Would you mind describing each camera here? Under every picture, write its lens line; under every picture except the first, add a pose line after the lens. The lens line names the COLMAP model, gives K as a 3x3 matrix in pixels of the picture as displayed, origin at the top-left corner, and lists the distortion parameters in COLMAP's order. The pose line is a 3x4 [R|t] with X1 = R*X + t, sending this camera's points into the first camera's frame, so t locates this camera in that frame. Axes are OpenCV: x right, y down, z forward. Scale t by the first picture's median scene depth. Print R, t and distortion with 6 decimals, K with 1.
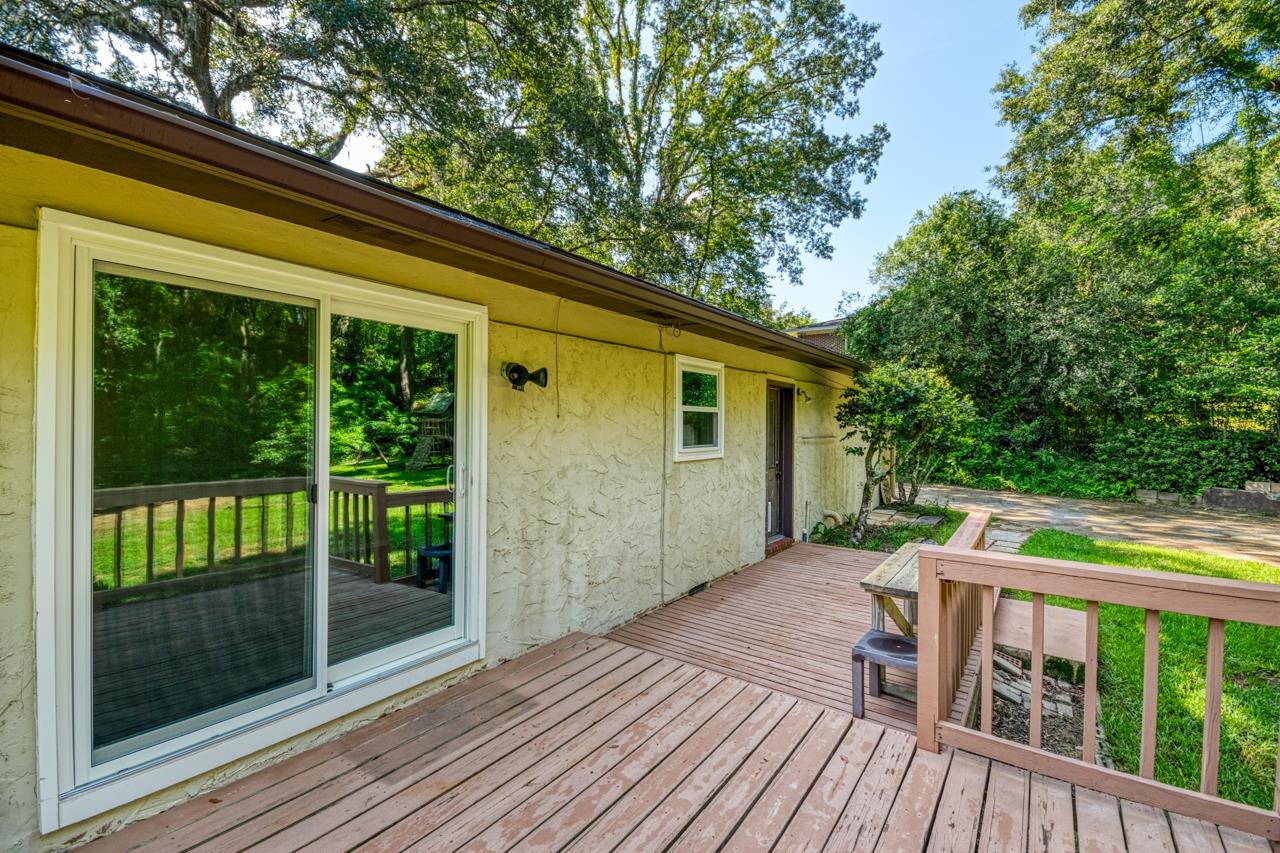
lens RADIAL K [[555.6, 0, 640.0], [0, 555.6, 426.5], [0, 0, 1]] dist [0.007888, 0.000280]
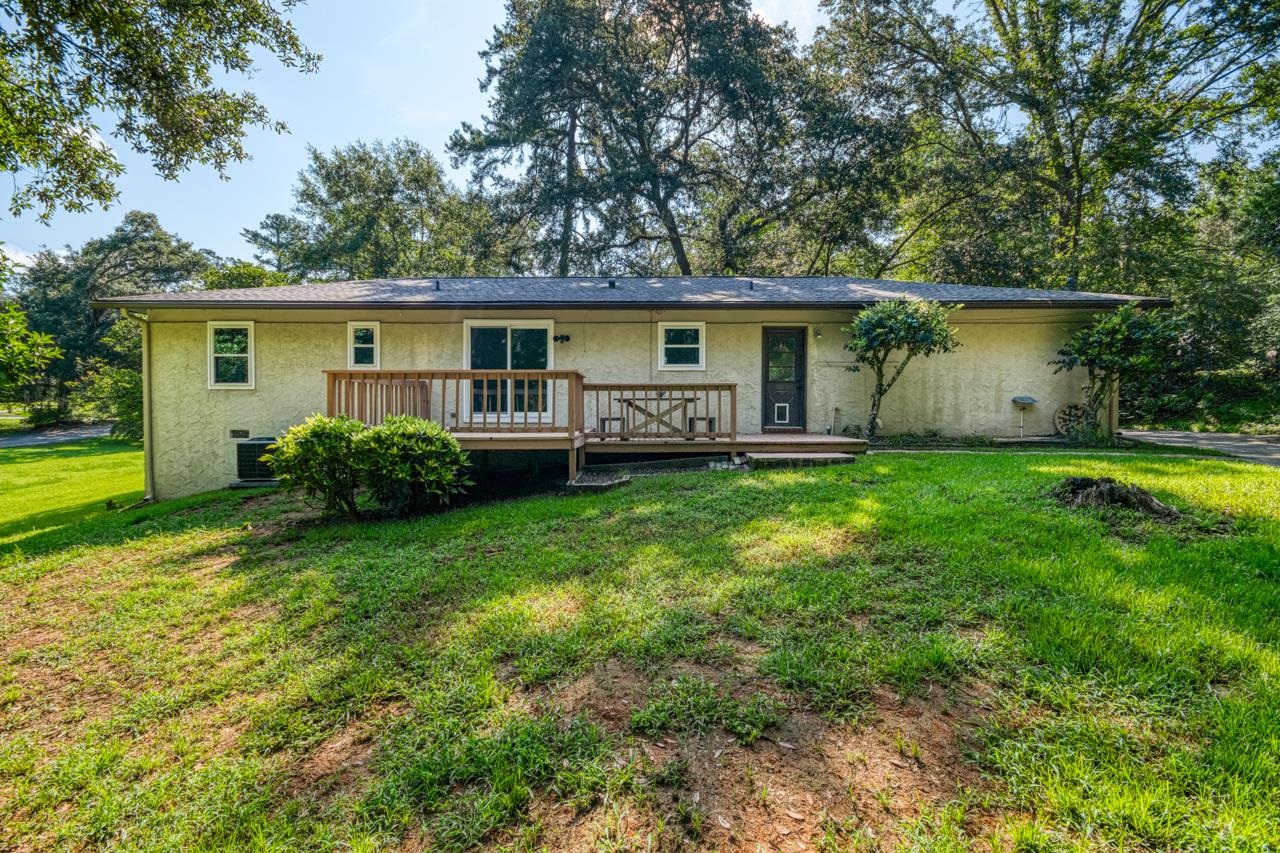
lens RADIAL K [[563.0, 0, 628.3], [0, 563.0, 420.3], [0, 0, 1]] dist [0.002742, 0.000077]
pose [[0.571580, 0.011769, -0.820462, 1.698145], [0.001166, 0.999884, 0.015155, 0.208629], [0.820546, -0.009619, 0.571500, -0.344276]]
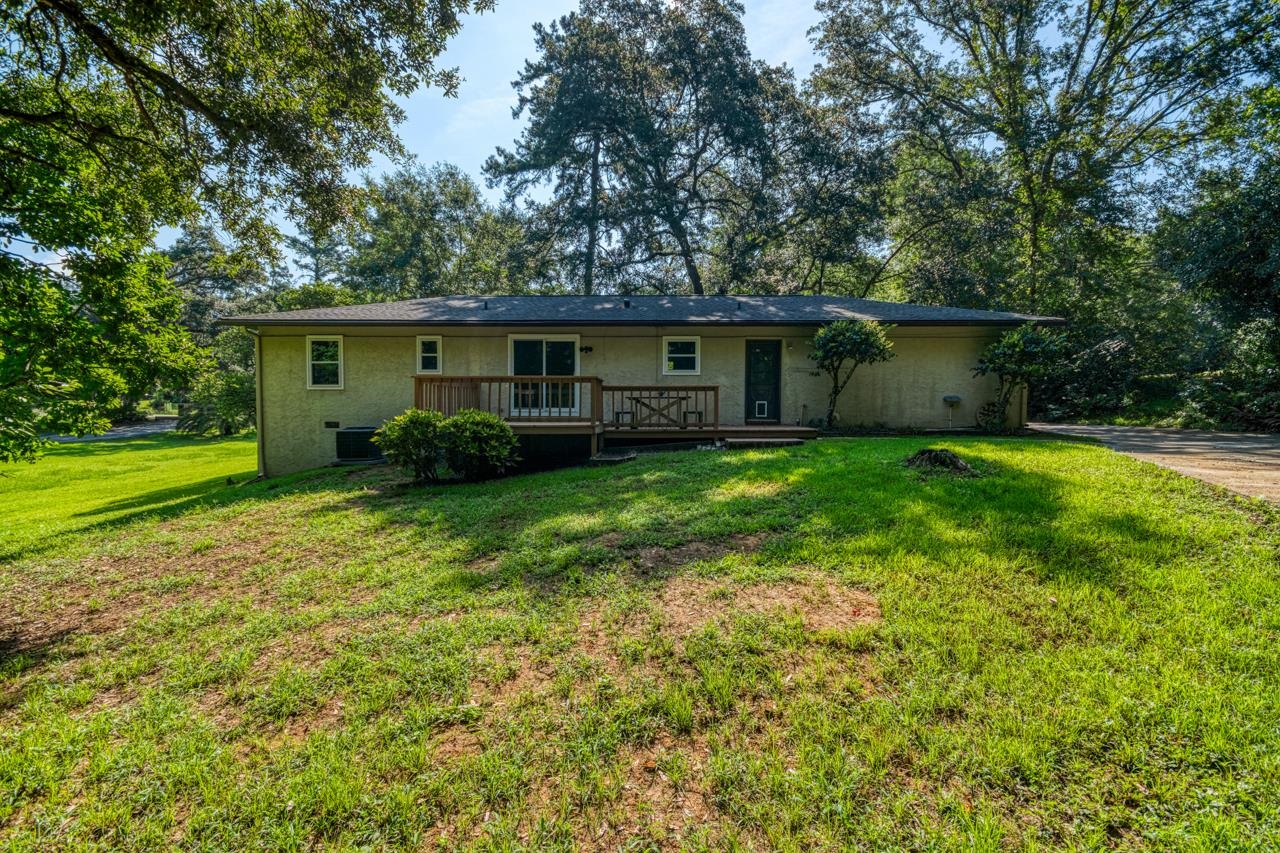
lens RADIAL K [[555.6, 0, 640.0], [0, 555.6, 426.5], [0, 0, 1]] dist [0.007888, 0.000280]
pose [[0.553792, 0.023841, -0.832314, 2.142475], [-0.000607, 0.999601, 0.028230, 0.223084], [0.832655, -0.015128, 0.553586, -0.580236]]
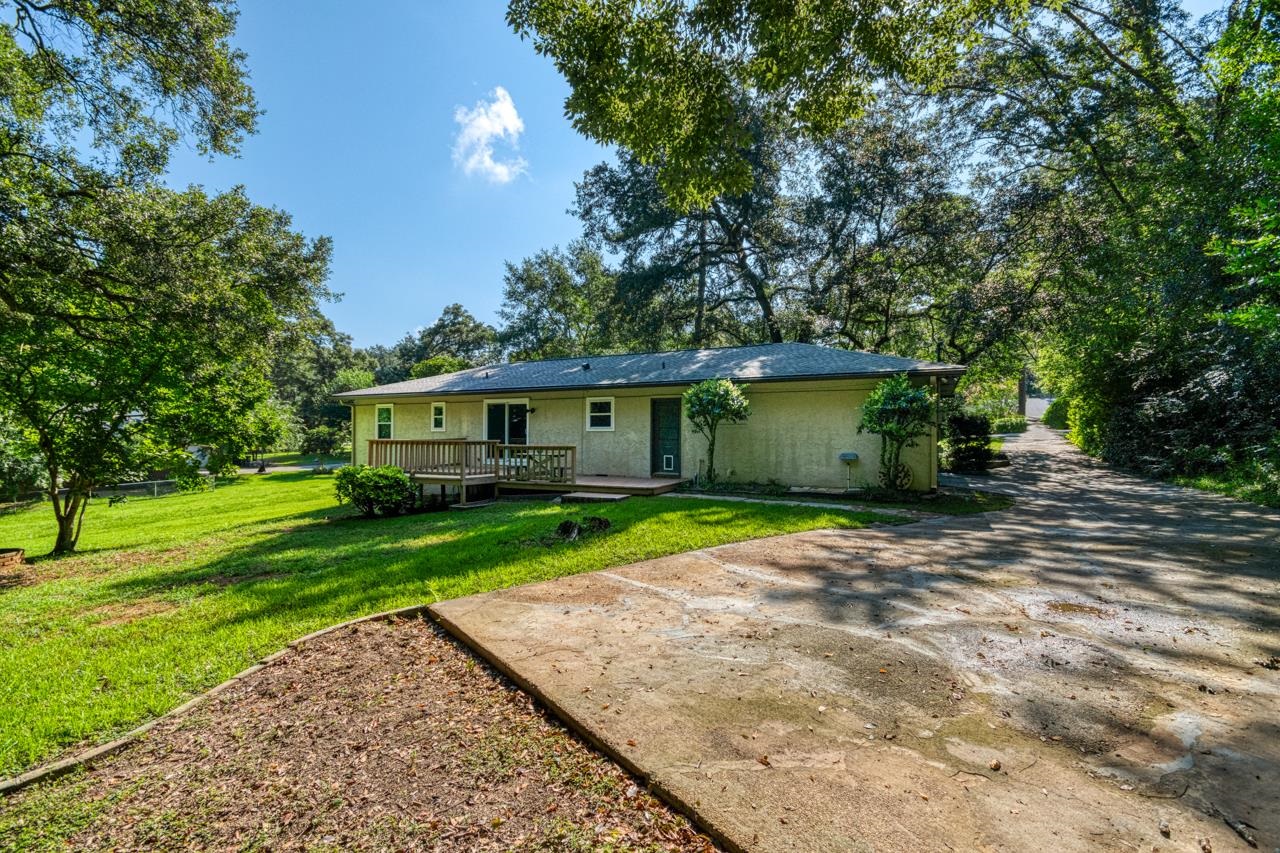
lens RADIAL K [[555.6, 0, 640.0], [0, 555.6, 426.5], [0, 0, 1]] dist [0.007888, 0.000280]
pose [[0.146039, -0.022426, -0.989025, 2.996752], [-0.000242, 0.999742, -0.022705, 0.097703], [0.989279, 0.003555, 0.145996, 0.784388]]
